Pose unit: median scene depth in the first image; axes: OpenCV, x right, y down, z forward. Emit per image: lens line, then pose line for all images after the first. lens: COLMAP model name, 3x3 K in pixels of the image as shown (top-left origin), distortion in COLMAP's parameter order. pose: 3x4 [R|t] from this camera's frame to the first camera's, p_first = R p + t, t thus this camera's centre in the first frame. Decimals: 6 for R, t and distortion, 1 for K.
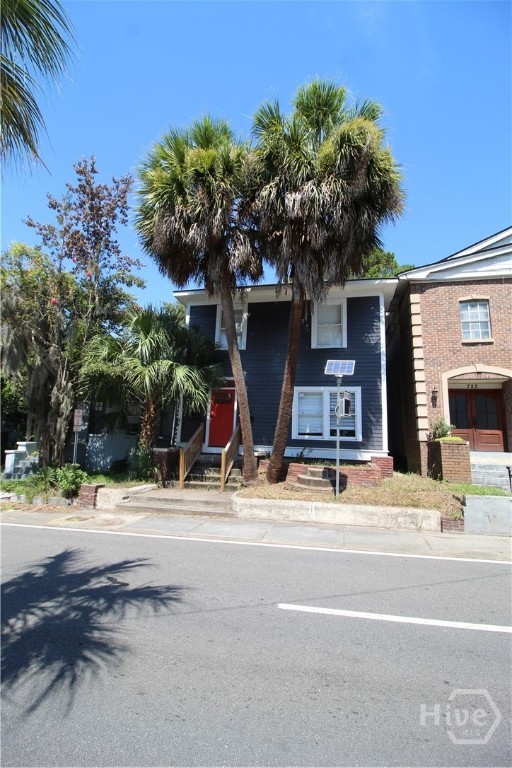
lens RADIAL K [[344.8, 0, 255.8], [0, 344.8, 378.2], [0, 0, 1]] dist [-0.003955, -0.000148]
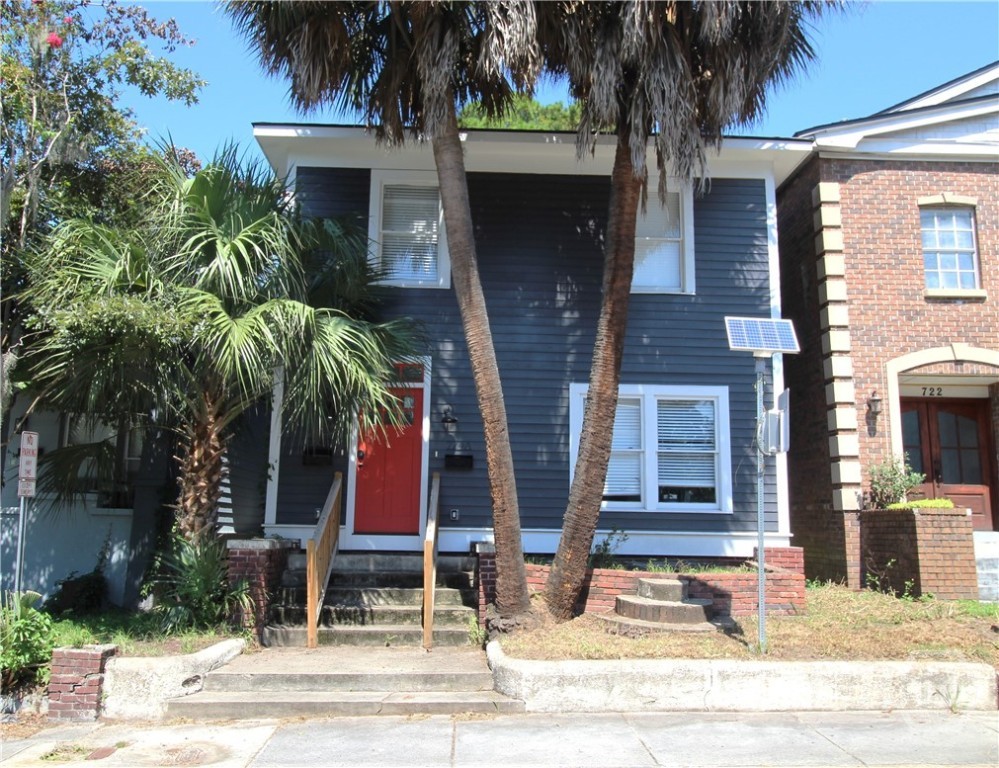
lens RADIAL K [[804.0, 0, 500.1], [0, 804.0, 390.0], [0, 0, 1]] dist [-0.001754, 0.006954]
pose [[0.969938, 0.020265, 0.242505, -0.220663], [-0.025283, 0.999525, 0.017598, 0.019128], [-0.242034, -0.023200, 0.969990, 0.097989]]
